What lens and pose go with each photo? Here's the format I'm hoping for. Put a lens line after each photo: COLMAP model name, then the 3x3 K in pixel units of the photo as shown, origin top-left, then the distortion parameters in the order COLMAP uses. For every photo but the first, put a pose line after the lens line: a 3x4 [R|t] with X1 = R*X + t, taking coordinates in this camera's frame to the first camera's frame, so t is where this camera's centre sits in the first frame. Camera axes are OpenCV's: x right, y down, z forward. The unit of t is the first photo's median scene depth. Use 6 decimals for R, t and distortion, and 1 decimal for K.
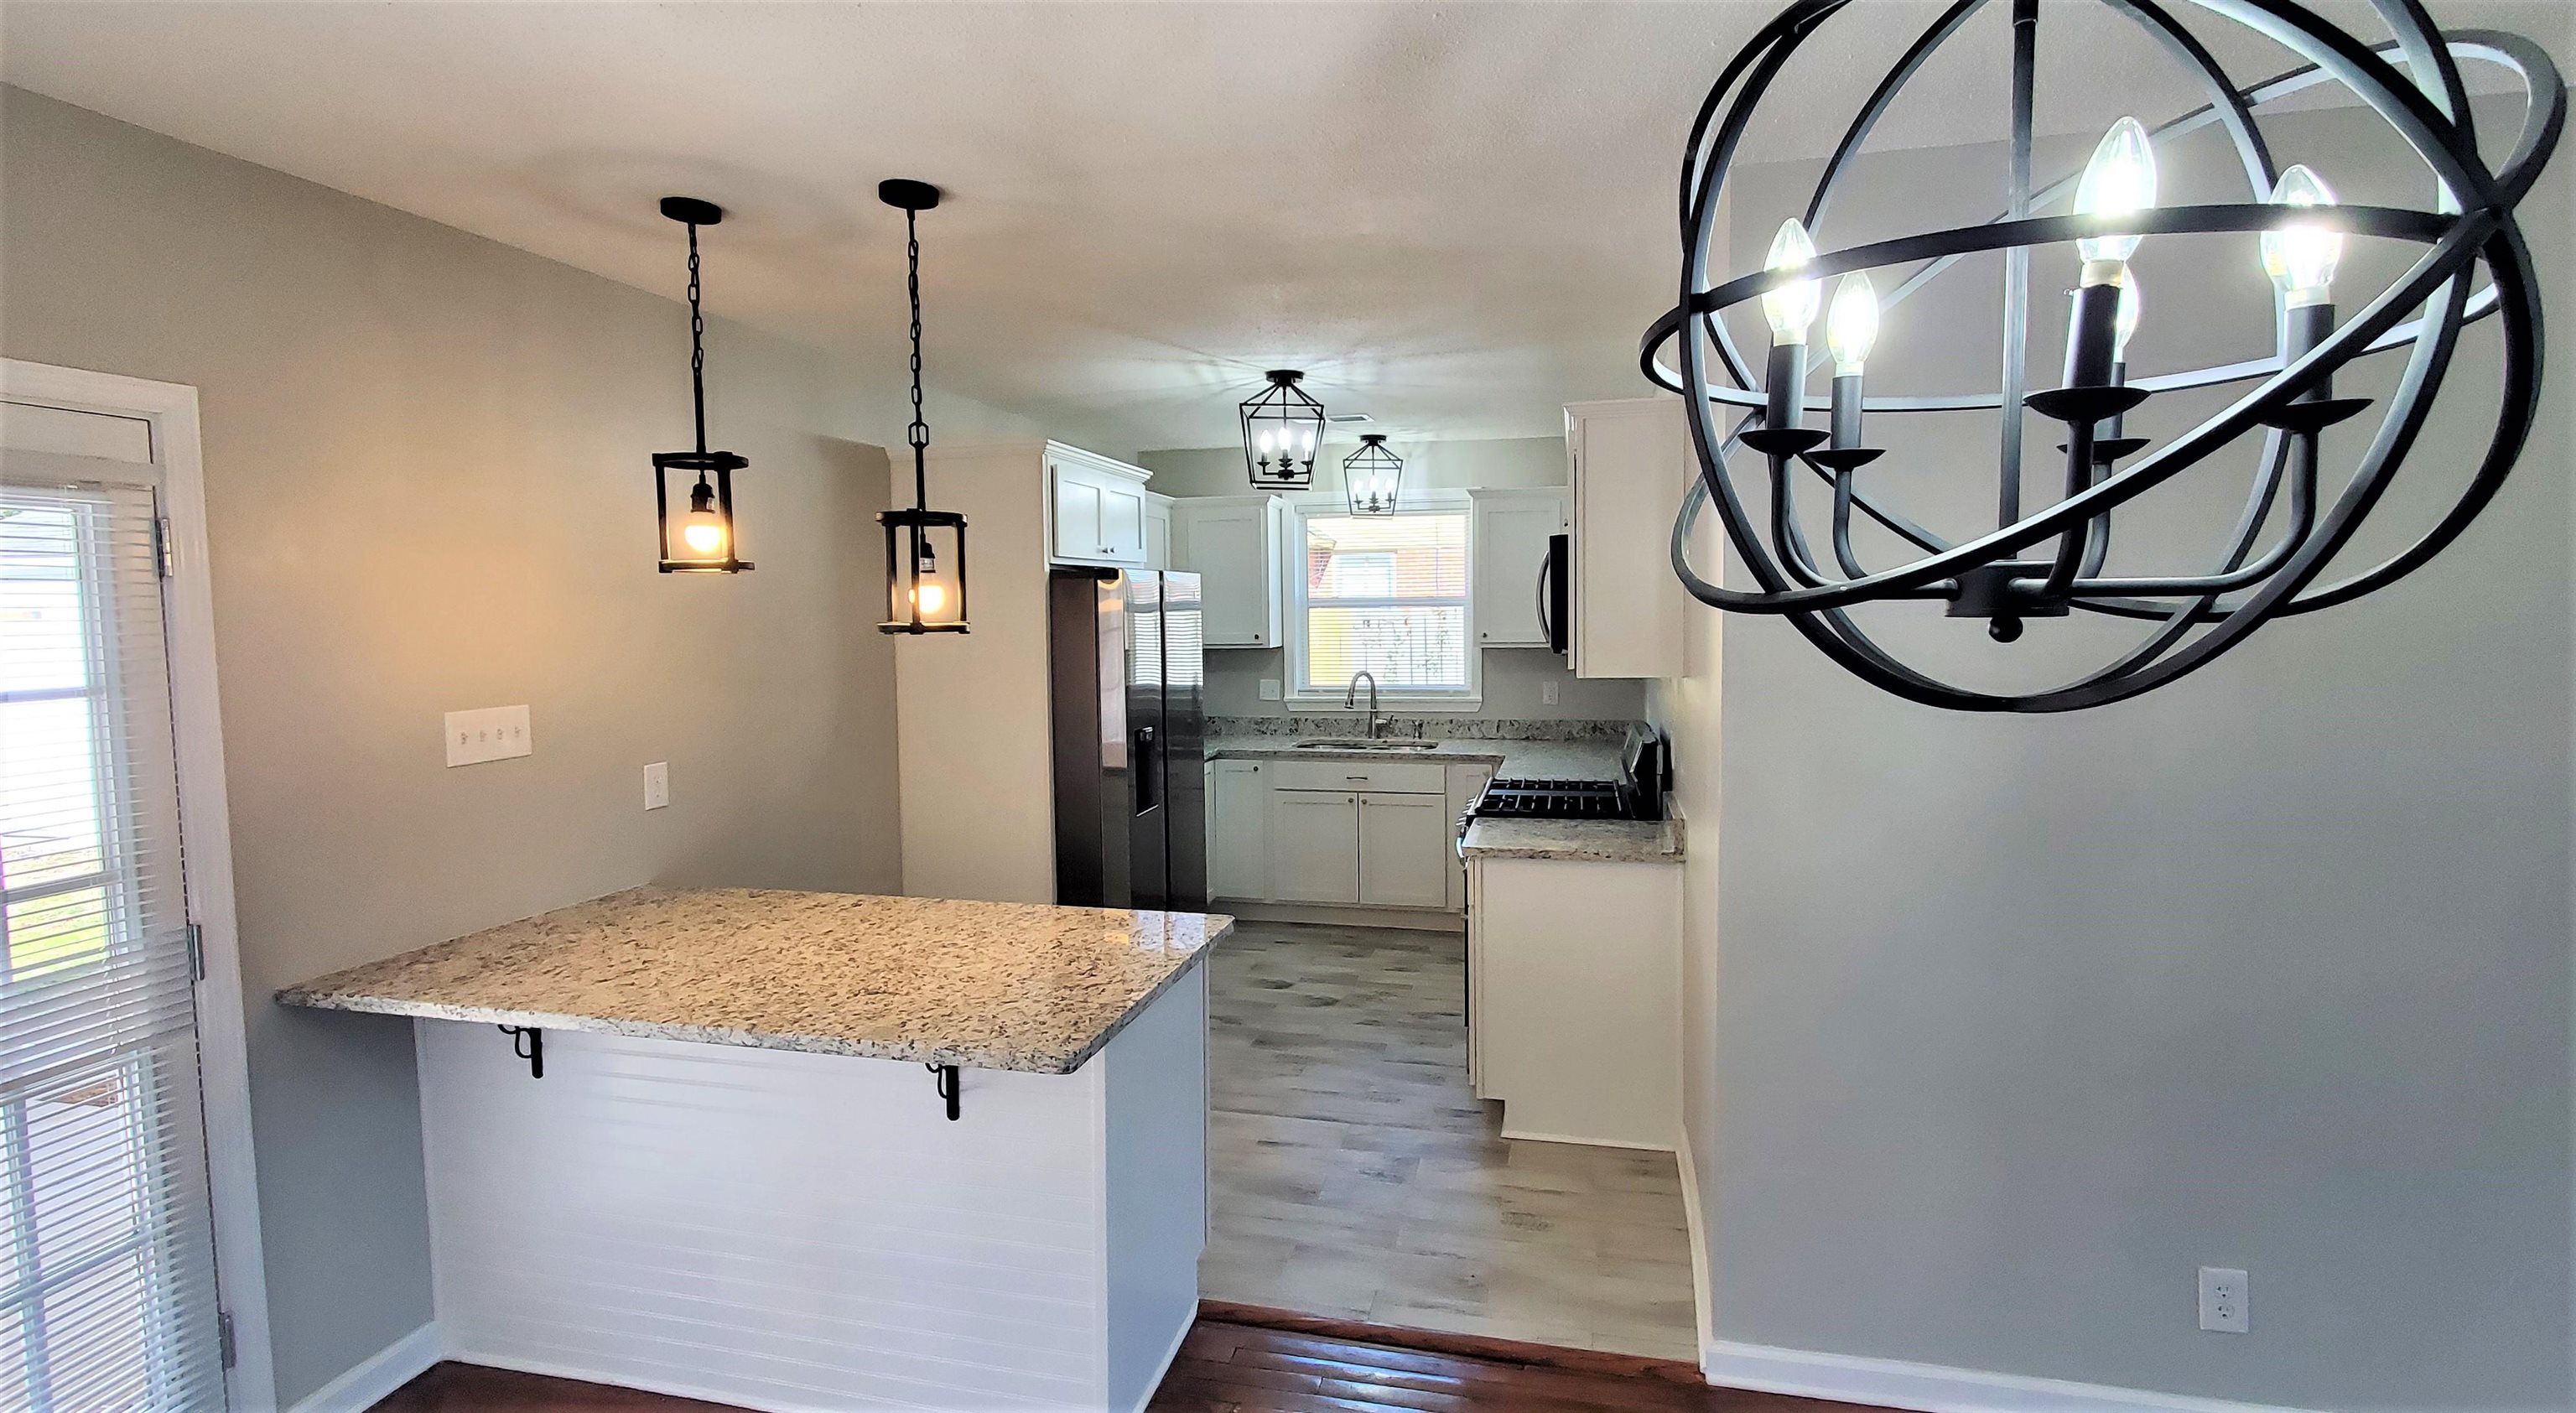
lens RADIAL K [[1186.4, 0, 1299.9], [0, 1186.4, 692.1], [0, 0, 1]] dist [0.010087, 0.000082]
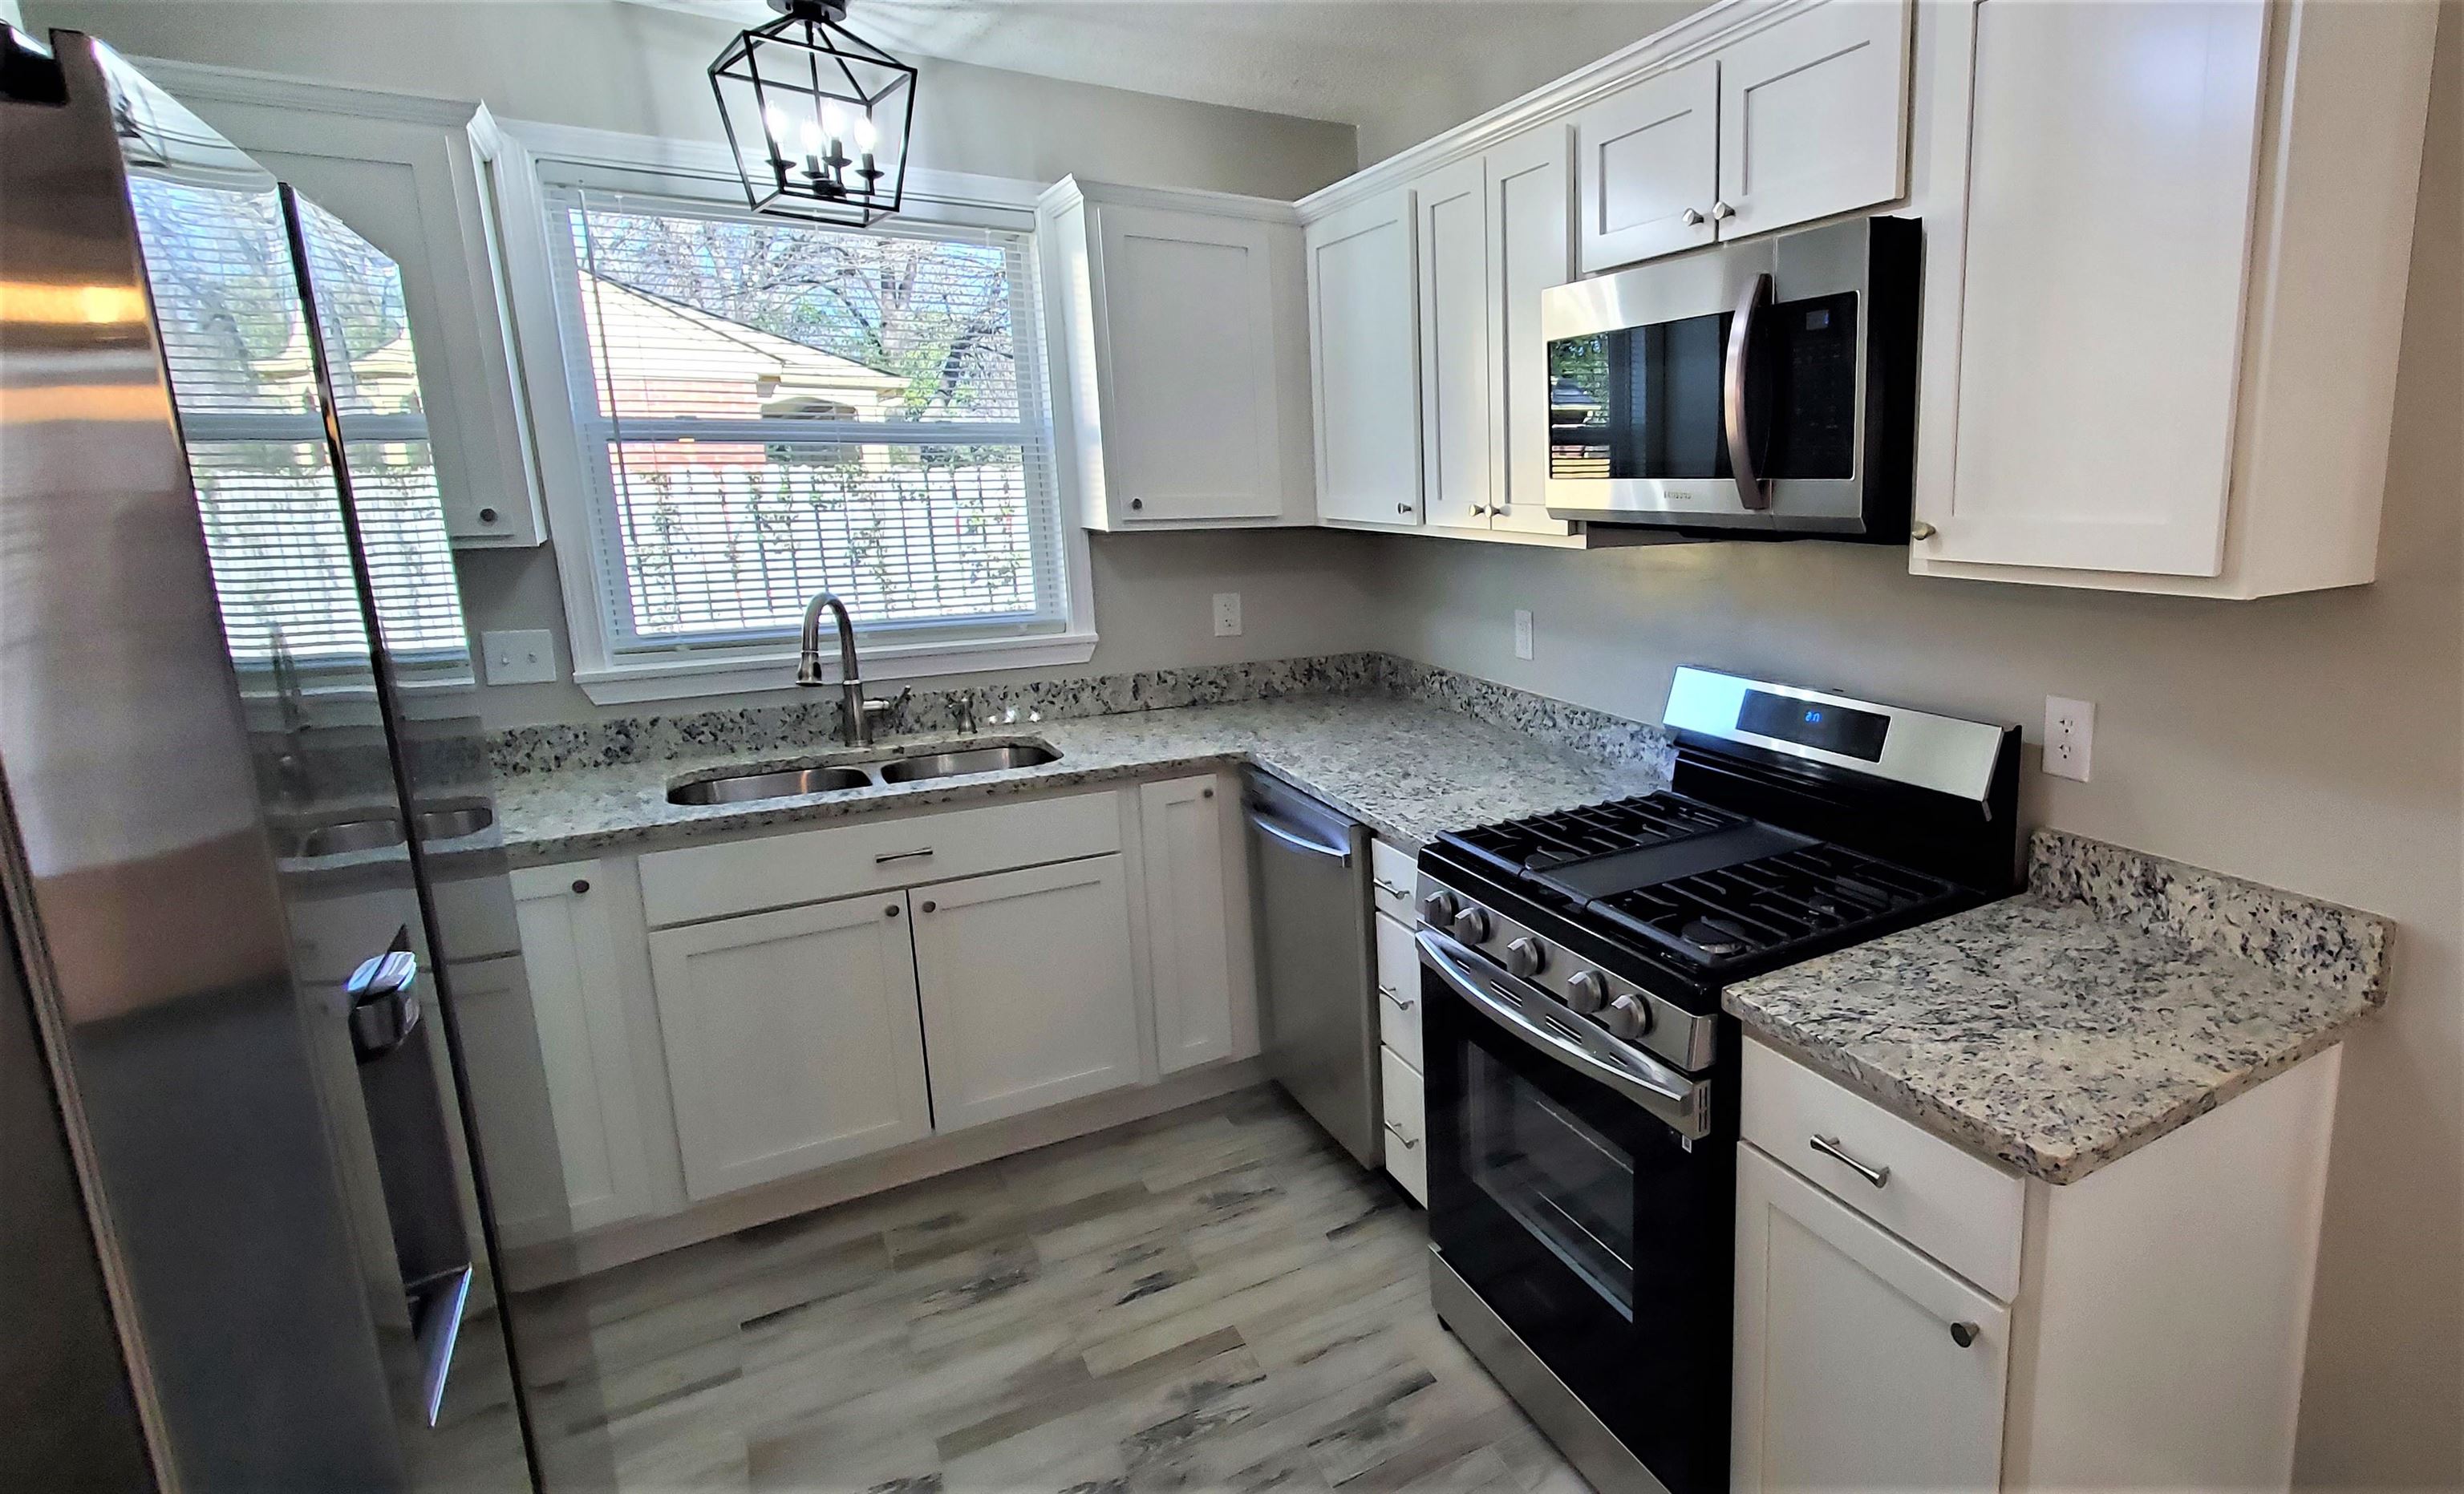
lens RADIAL K [[1258.5, 0, 1585.3], [0, 1258.5, 721.4], [0, 0, 1]] dist [0.003016, -0.003049]
pose [[0.668249, -0.134163, 0.731740, -0.175665], [0.049091, 0.989413, 0.136575, -0.036285], [-0.742316, -0.055344, 0.667760, 0.871058]]
